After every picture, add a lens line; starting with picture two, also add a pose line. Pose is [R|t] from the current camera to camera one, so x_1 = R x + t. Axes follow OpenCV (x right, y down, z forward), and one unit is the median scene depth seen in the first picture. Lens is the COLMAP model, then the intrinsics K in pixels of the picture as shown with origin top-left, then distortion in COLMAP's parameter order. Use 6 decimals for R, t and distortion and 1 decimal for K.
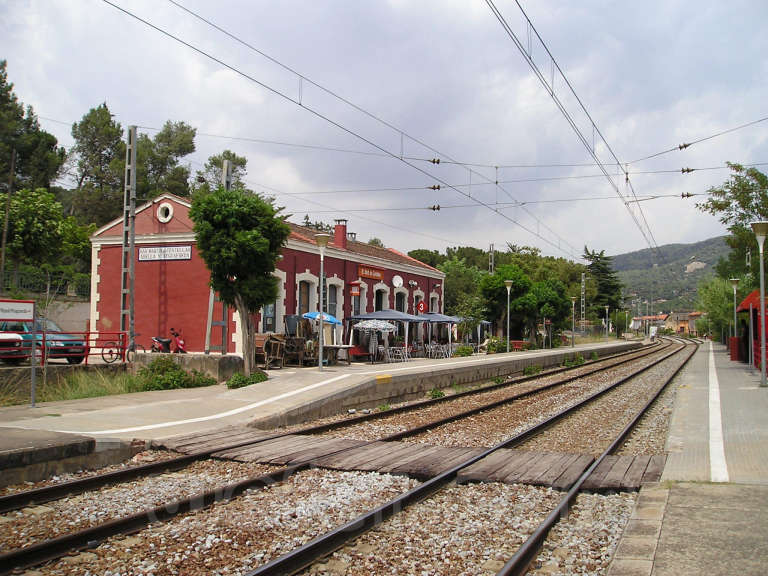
lens RADIAL K [[788.1, 0, 399.6], [0, 788.1, 286.8], [0, 0, 1]] dist [-0.129826, 0.090464]
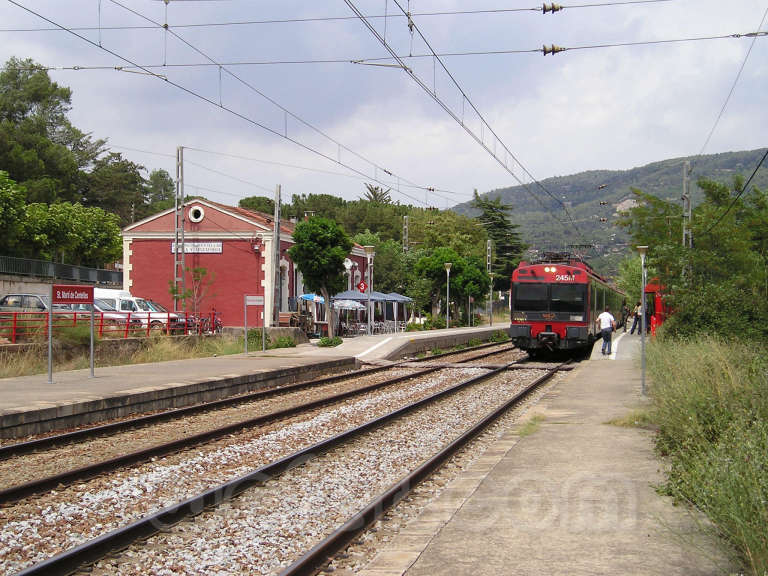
lens RADIAL K [[1293.7, 0, 384.0], [0, 1293.7, 288.0], [0, 0, 1]] dist [-0.063407, 0.019980]
pose [[0.984332, -0.001093, 0.176324, -0.271741], [-0.006077, 0.999176, 0.040120, -0.046005], [-0.176222, -0.040563, 0.983514, -0.775162]]
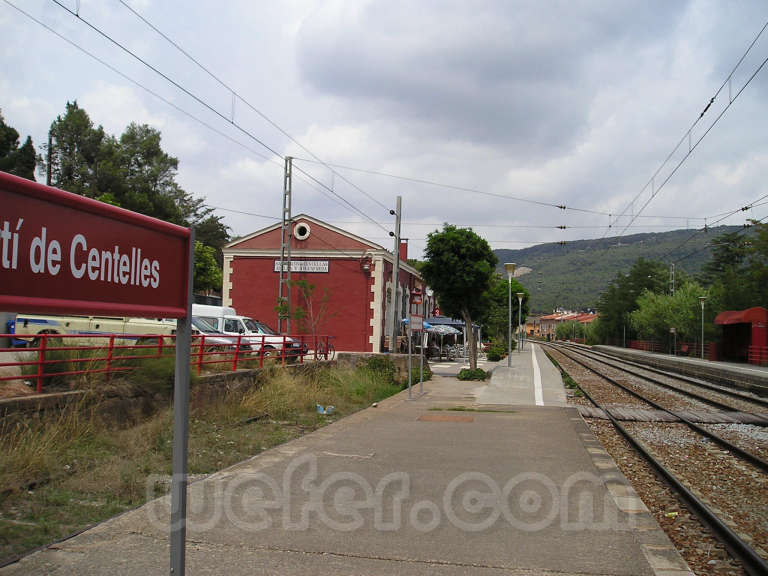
lens RADIAL K [[788.1, 0, 399.6], [0, 788.1, 286.8], [0, 0, 1]] dist [-0.129826, 0.090464]
pose [[0.976497, 0.027098, 0.213820, -0.300078], [-0.027534, 0.999620, -0.000939, -0.011158], [-0.213765, -0.004971, 0.976873, -0.131585]]
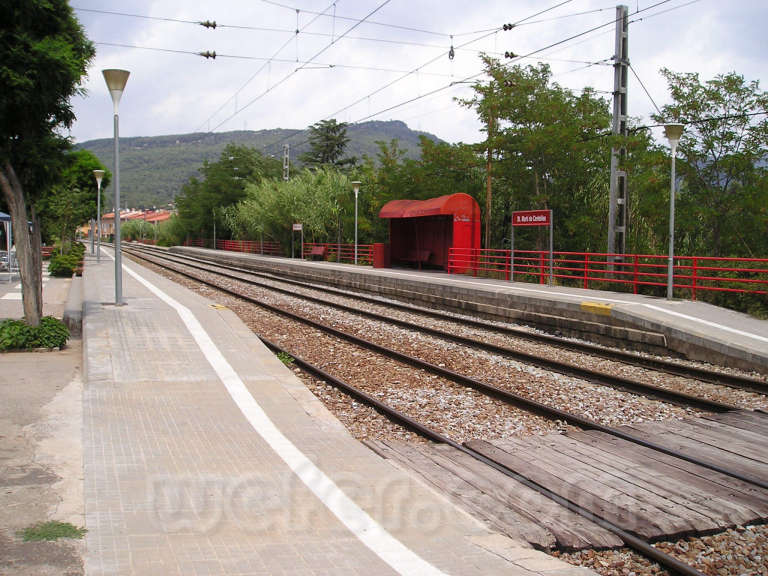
lens RADIAL K [[788.1, 0, 399.6], [0, 788.1, 286.8], [0, 0, 1]] dist [-0.129826, 0.090464]
pose [[0.718627, -0.040994, 0.694186, -0.185392], [-0.045878, 0.993291, 0.106150, 0.011774], [-0.693880, -0.108130, 0.711925, 0.238126]]
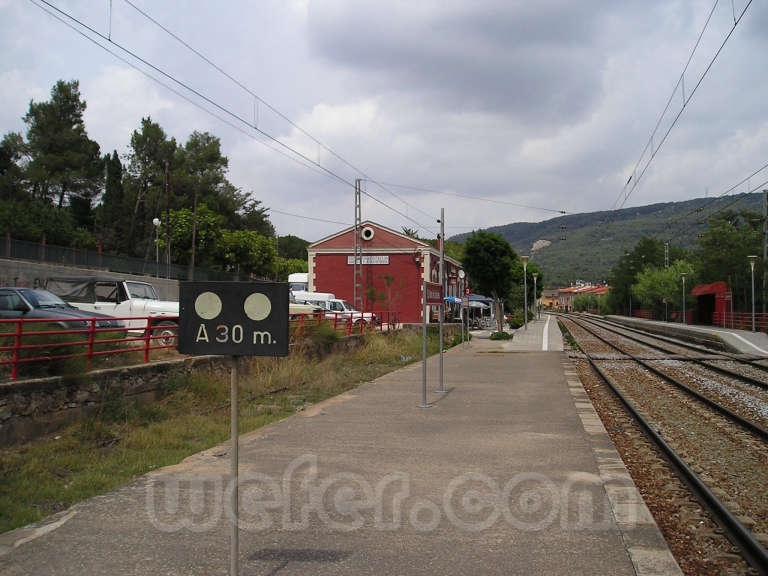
lens RADIAL K [[788.1, 0, 399.6], [0, 788.1, 286.8], [0, 0, 1]] dist [-0.129826, 0.090464]
pose [[0.981733, -0.003810, 0.190227, -0.394982], [-0.001954, 0.999545, 0.030106, -0.027184], [-0.190255, -0.029928, 0.981278, -0.402099]]
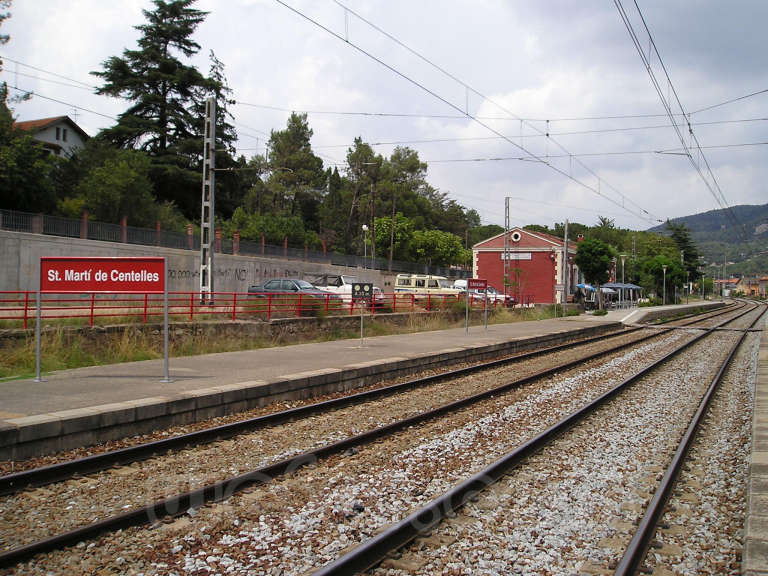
lens RADIAL K [[788.1, 0, 399.6], [0, 788.1, 286.8], [0, 0, 1]] dist [-0.129826, 0.090464]
pose [[0.997037, 0.002480, -0.076878, -0.330777], [0.001327, 0.998777, 0.049427, -0.048311], [0.076907, -0.049383, 0.995815, -0.821027]]
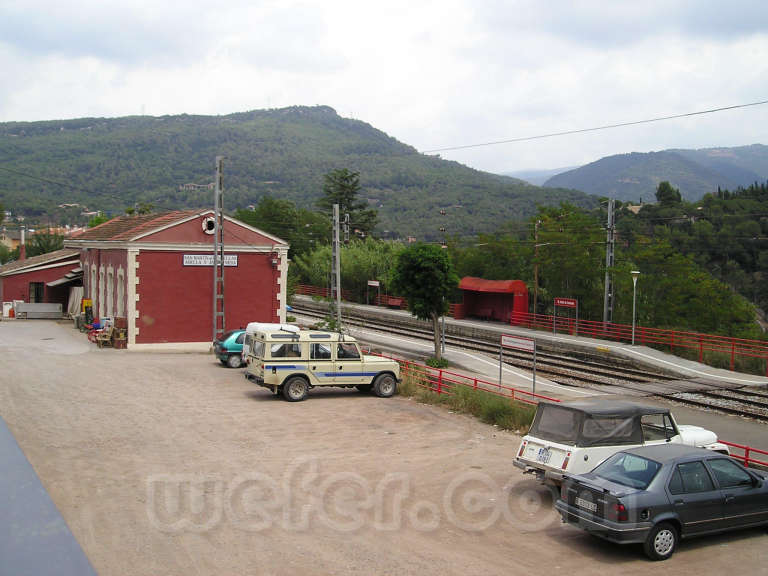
lens RADIAL K [[938.5, 0, 396.2], [0, 938.5, 288.0], [0, 0, 1]] dist [-0.102321, 0.043204]
pose [[0.663254, -0.031292, 0.747740, -0.864857], [-0.052386, 0.994734, 0.088095, -0.103446], [-0.746559, -0.097600, 0.658122, -0.108987]]
